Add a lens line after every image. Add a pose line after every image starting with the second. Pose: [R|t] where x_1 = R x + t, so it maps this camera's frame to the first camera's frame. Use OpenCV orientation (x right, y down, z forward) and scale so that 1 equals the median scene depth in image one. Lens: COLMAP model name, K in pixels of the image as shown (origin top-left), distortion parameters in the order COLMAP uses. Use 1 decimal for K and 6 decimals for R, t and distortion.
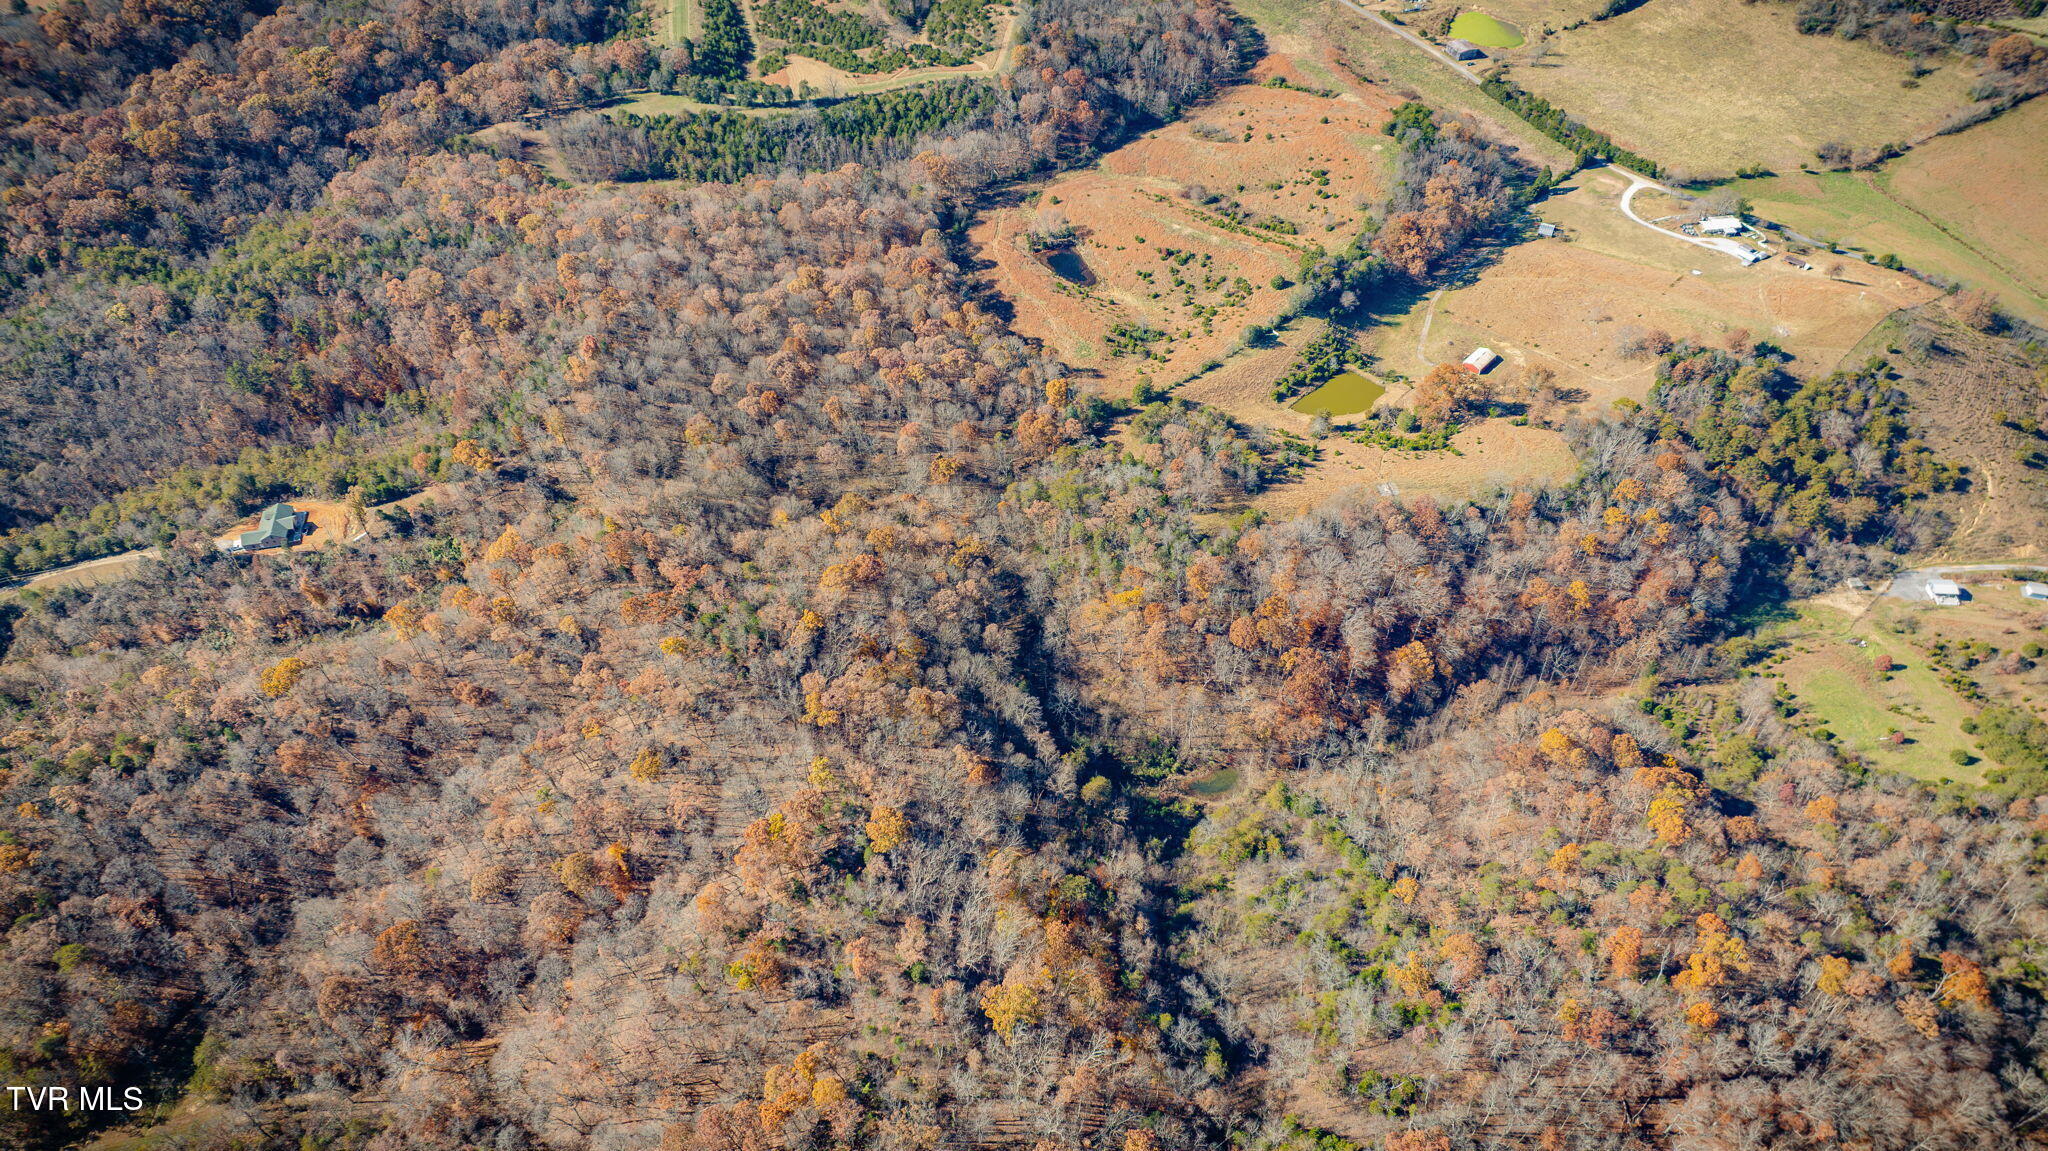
lens RADIAL K [[1434.3, 0, 1031.6], [0, 1434.3, 567.8], [0, 0, 1]] dist [-0.022691, 0.002992]
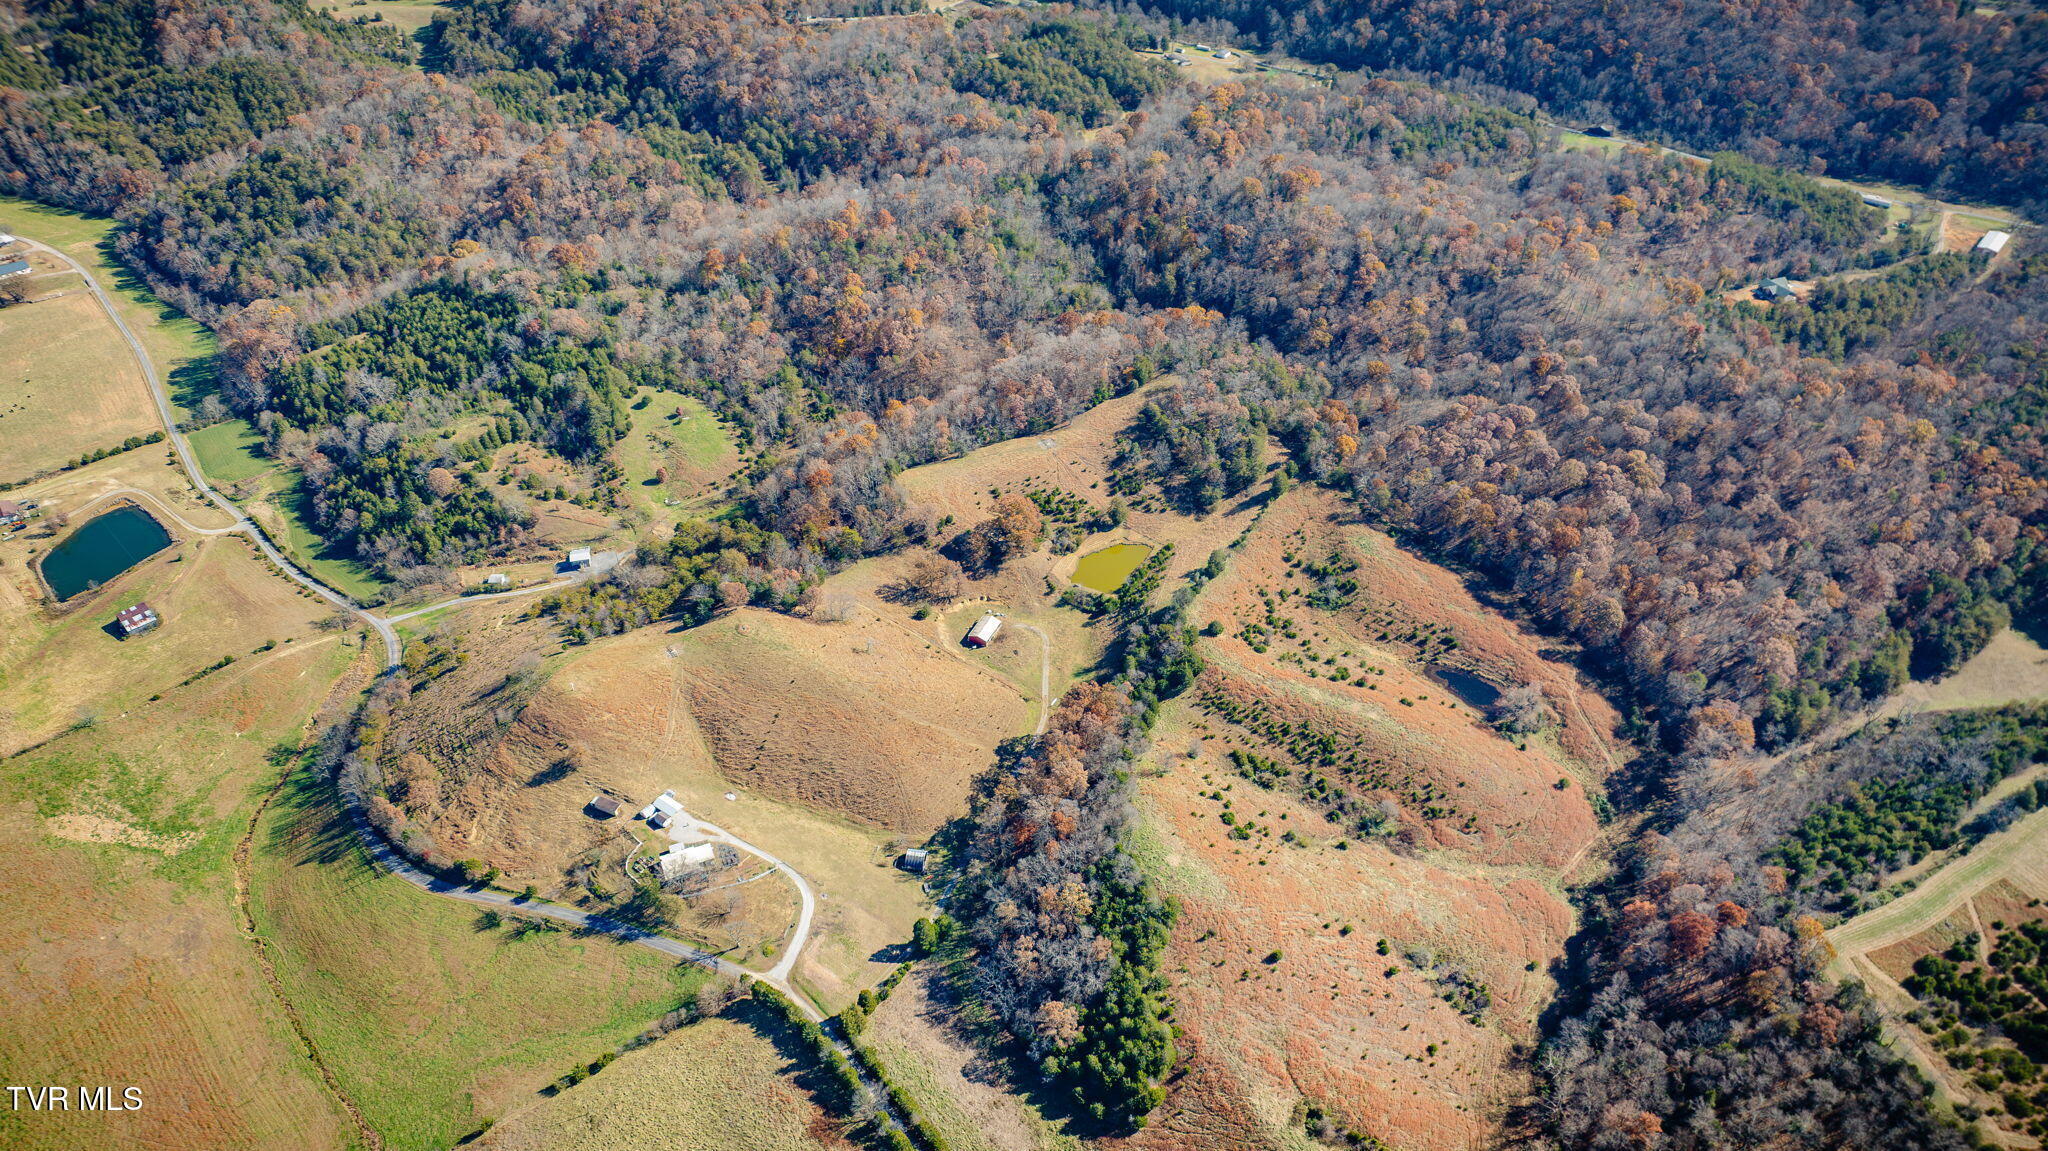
lens RADIAL K [[1434.3, 0, 1031.6], [0, 1434.3, 567.8], [0, 0, 1]] dist [-0.022691, 0.002992]
pose [[-0.950947, 0.207030, -0.229867, 0.471400], [-0.219338, 0.072770, 0.972931, -1.026303], [0.218154, 0.975624, -0.023791, 0.949989]]
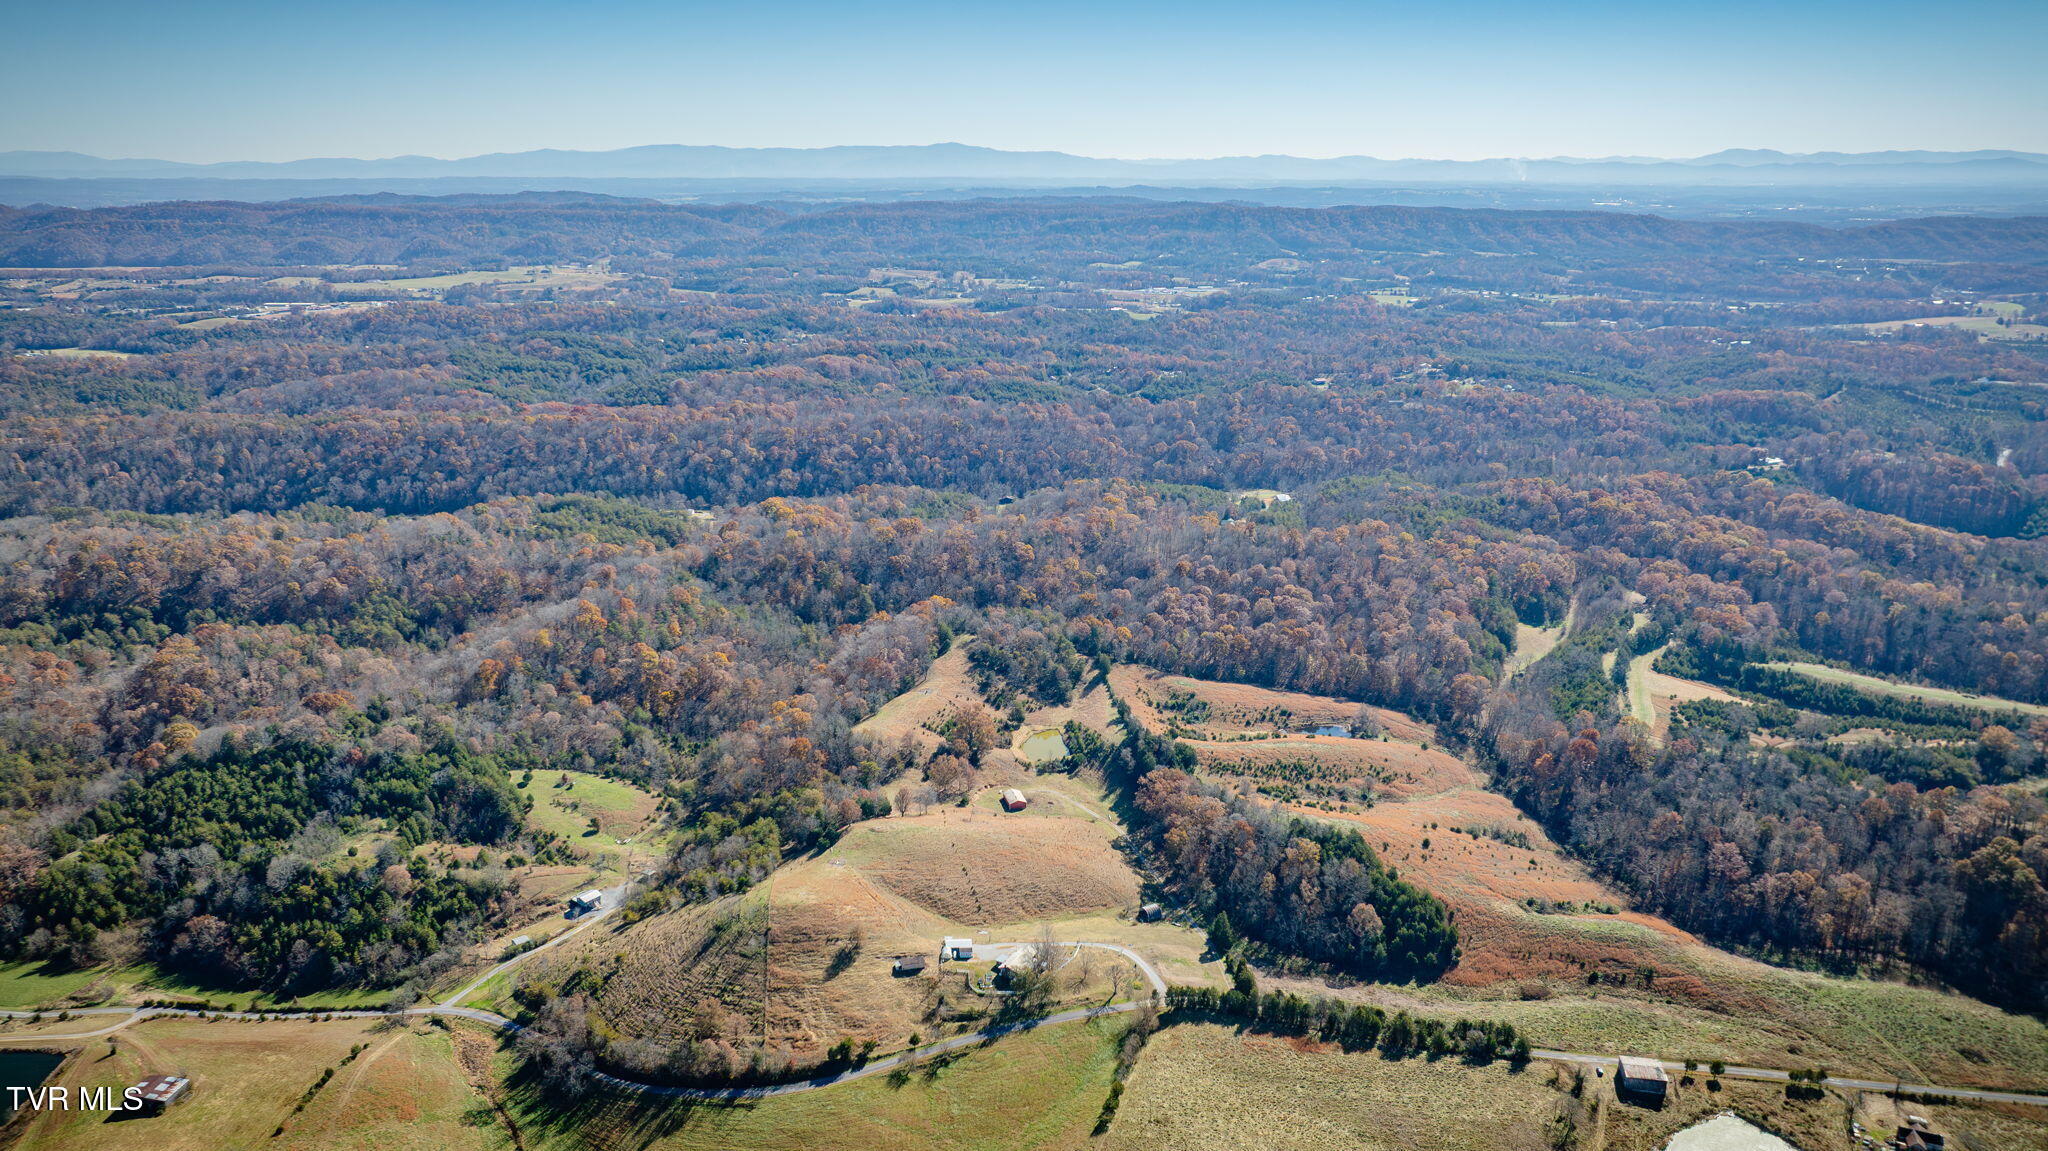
lens RADIAL K [[1434.3, 0, 1031.6], [0, 1434.3, 567.8], [0, 0, 1]] dist [-0.022691, 0.002992]
pose [[-0.541445, 0.243902, -0.804580, 1.099677], [-0.610621, 0.543741, 0.575750, -0.845333], [0.577910, 0.803030, -0.145474, 0.984696]]
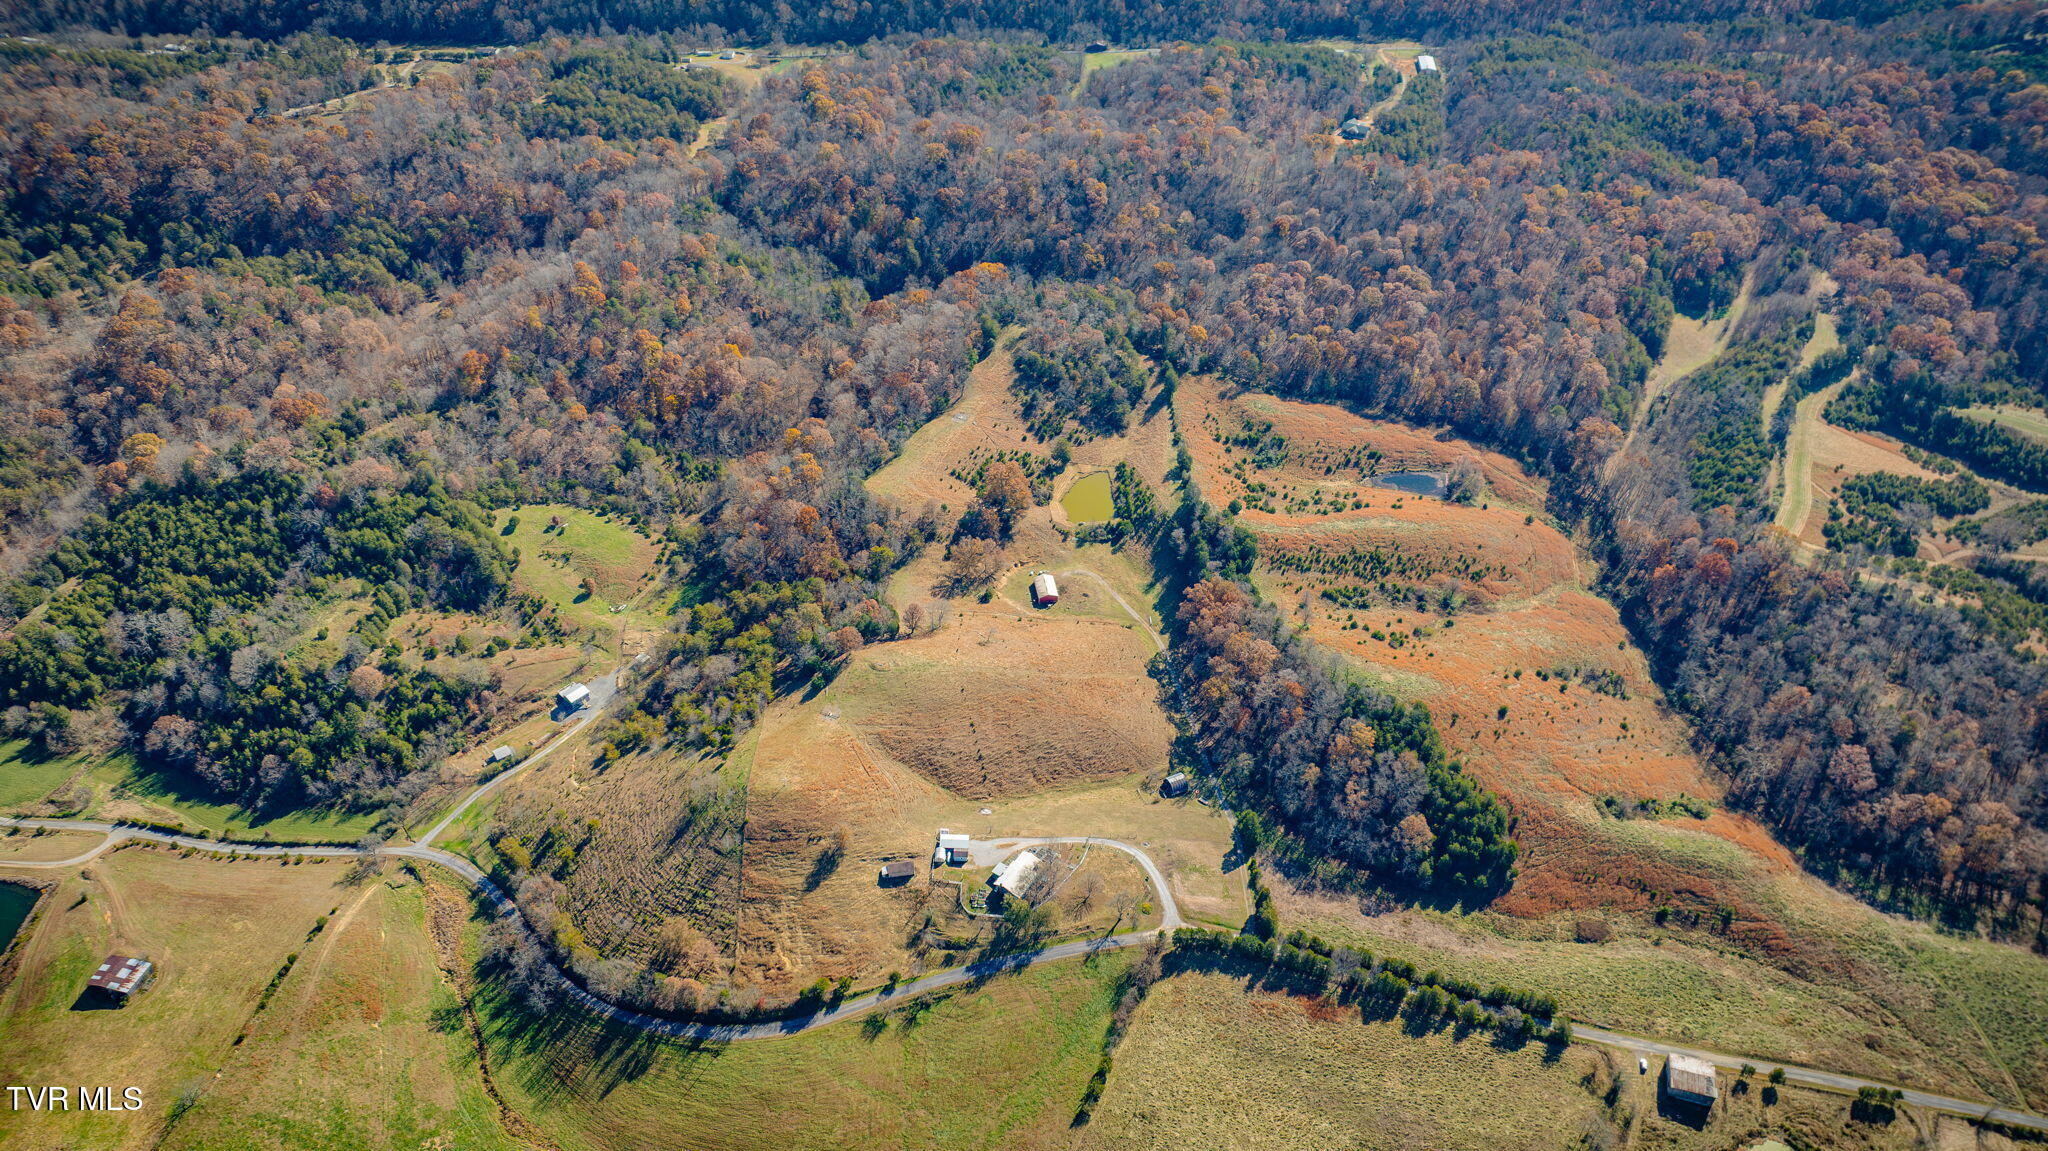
lens RADIAL K [[1434.3, 0, 1031.6], [0, 1434.3, 567.8], [0, 0, 1]] dist [-0.022691, 0.002992]
pose [[-0.614330, 0.510668, -0.601512, 0.862391], [-0.577064, 0.229141, 0.783895, -0.870845], [0.538141, 0.828682, 0.153920, 0.800235]]
